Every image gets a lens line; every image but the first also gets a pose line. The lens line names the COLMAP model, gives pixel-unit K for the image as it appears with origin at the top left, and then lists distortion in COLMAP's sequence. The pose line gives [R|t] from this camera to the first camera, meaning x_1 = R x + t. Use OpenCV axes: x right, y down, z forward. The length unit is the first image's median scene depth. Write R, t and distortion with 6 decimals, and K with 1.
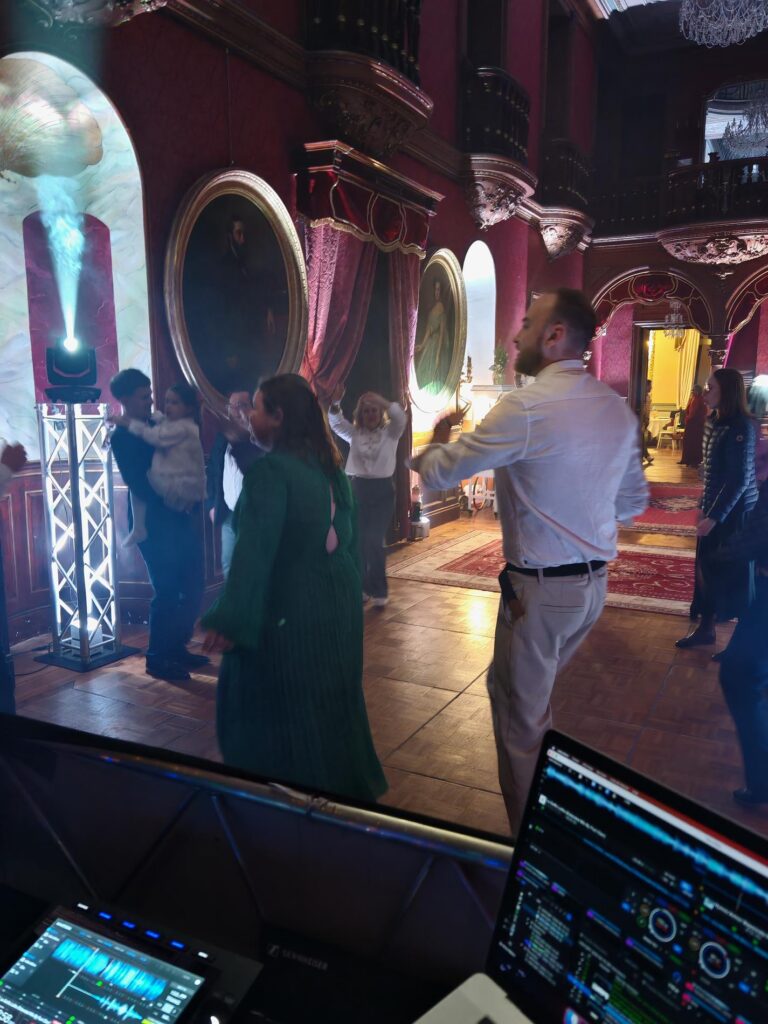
lens RADIAL K [[786.0, 0, 358.6], [0, 786.0, 523.3], [0, 0, 1]] dist [0.003025, -0.022599]
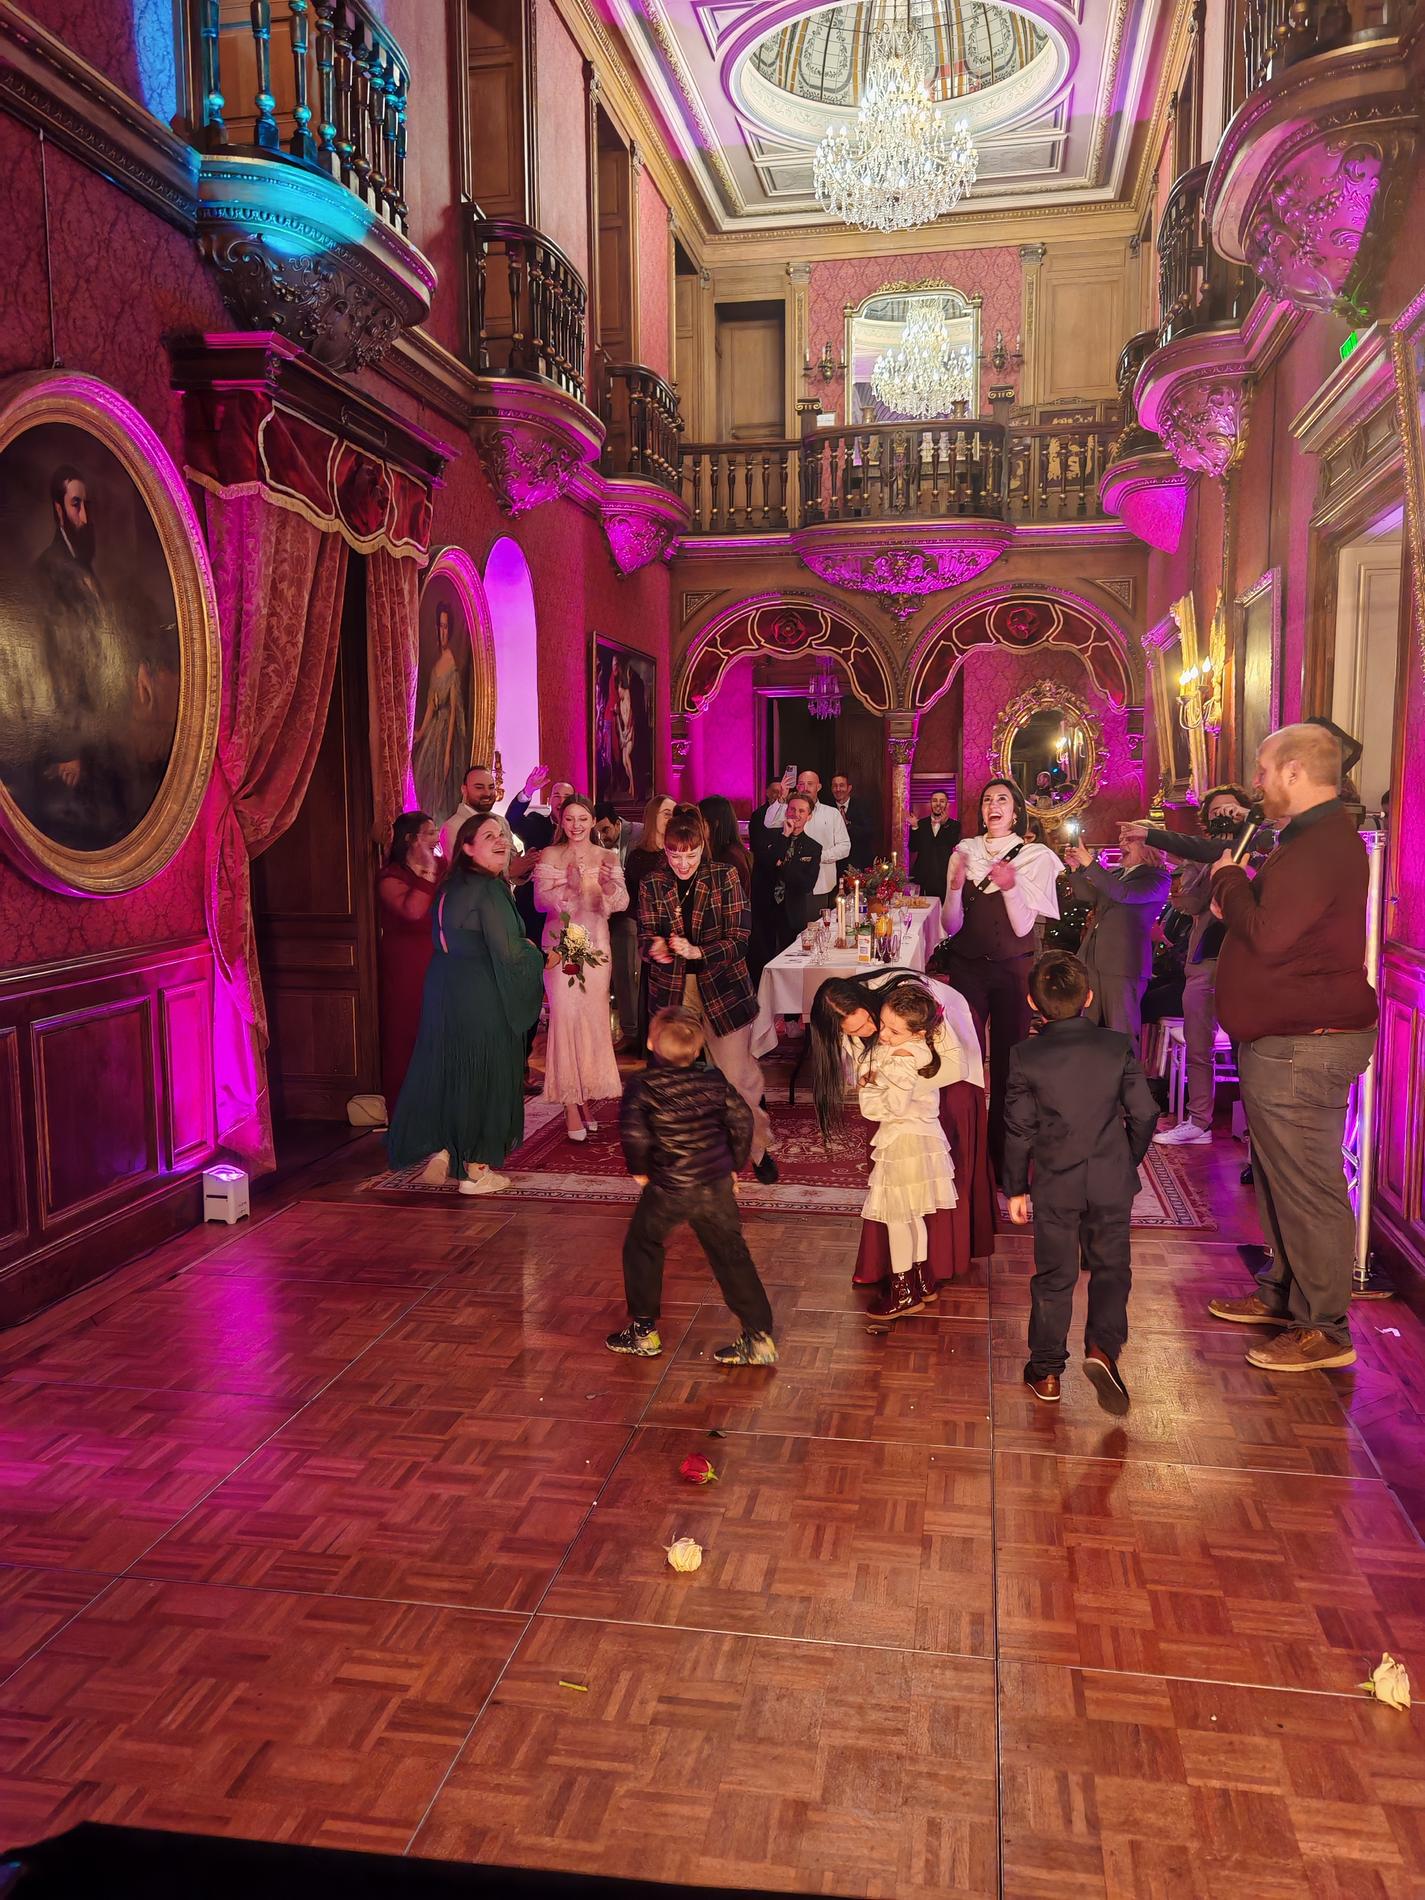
lens RADIAL K [[1476.5, 0, 699.8], [0, 1476.5, 954.8], [0, 0, 1]] dist [-0.001218, -0.010792]
pose [[0.947394, -0.041202, 0.317406, -0.059564], [0.061920, 0.996539, -0.055459, -0.015654], [-0.314023, 0.072195, 0.946667, 0.036278]]
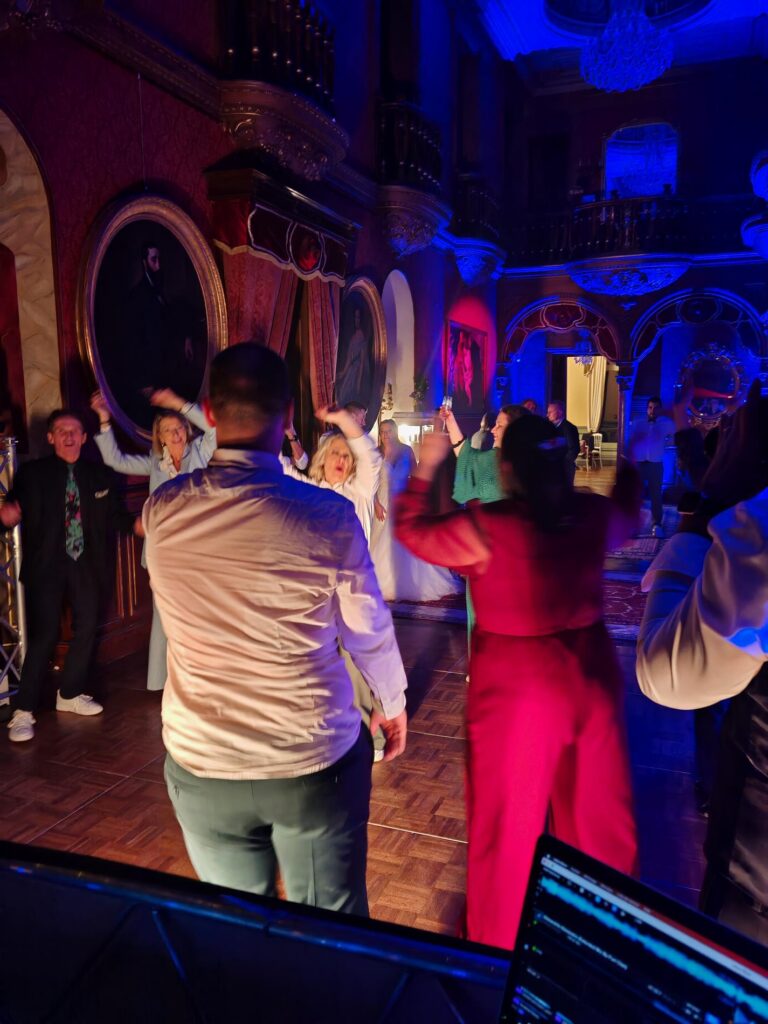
lens RADIAL K [[793.2, 0, 378.0], [0, 793.2, 512.0], [0, 0, 1]] dist [-0.002432, -0.007254]
pose [[0.991956, -0.020509, 0.124914, -0.004519], [0.026113, 0.998717, -0.043394, -0.006445], [-0.123863, 0.046307, 0.991218, 0.009613]]
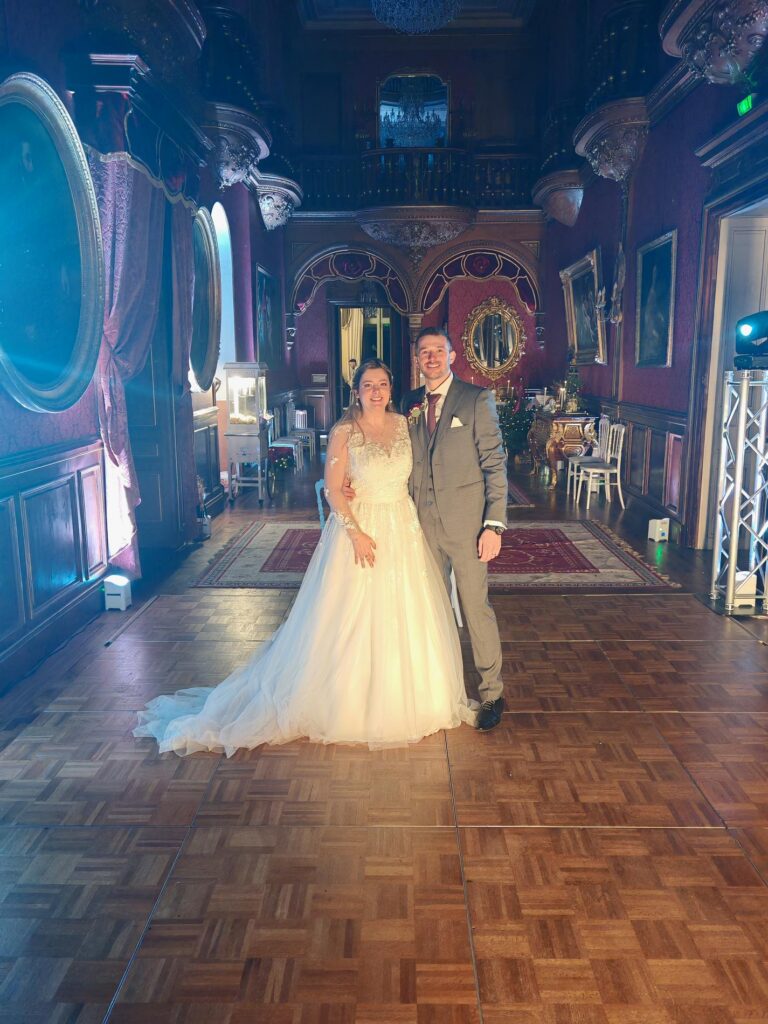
lens RADIAL K [[797.4, 0, 384.0], [0, 797.4, 512.0], [0, 0, 1]] dist [0.009104, -0.014840]
pose [[0.879601, -0.090916, 0.466944, -0.159914], [0.086250, 0.995778, 0.031410, -0.020721], [-0.467829, 0.012646, 0.883729, 0.121161]]
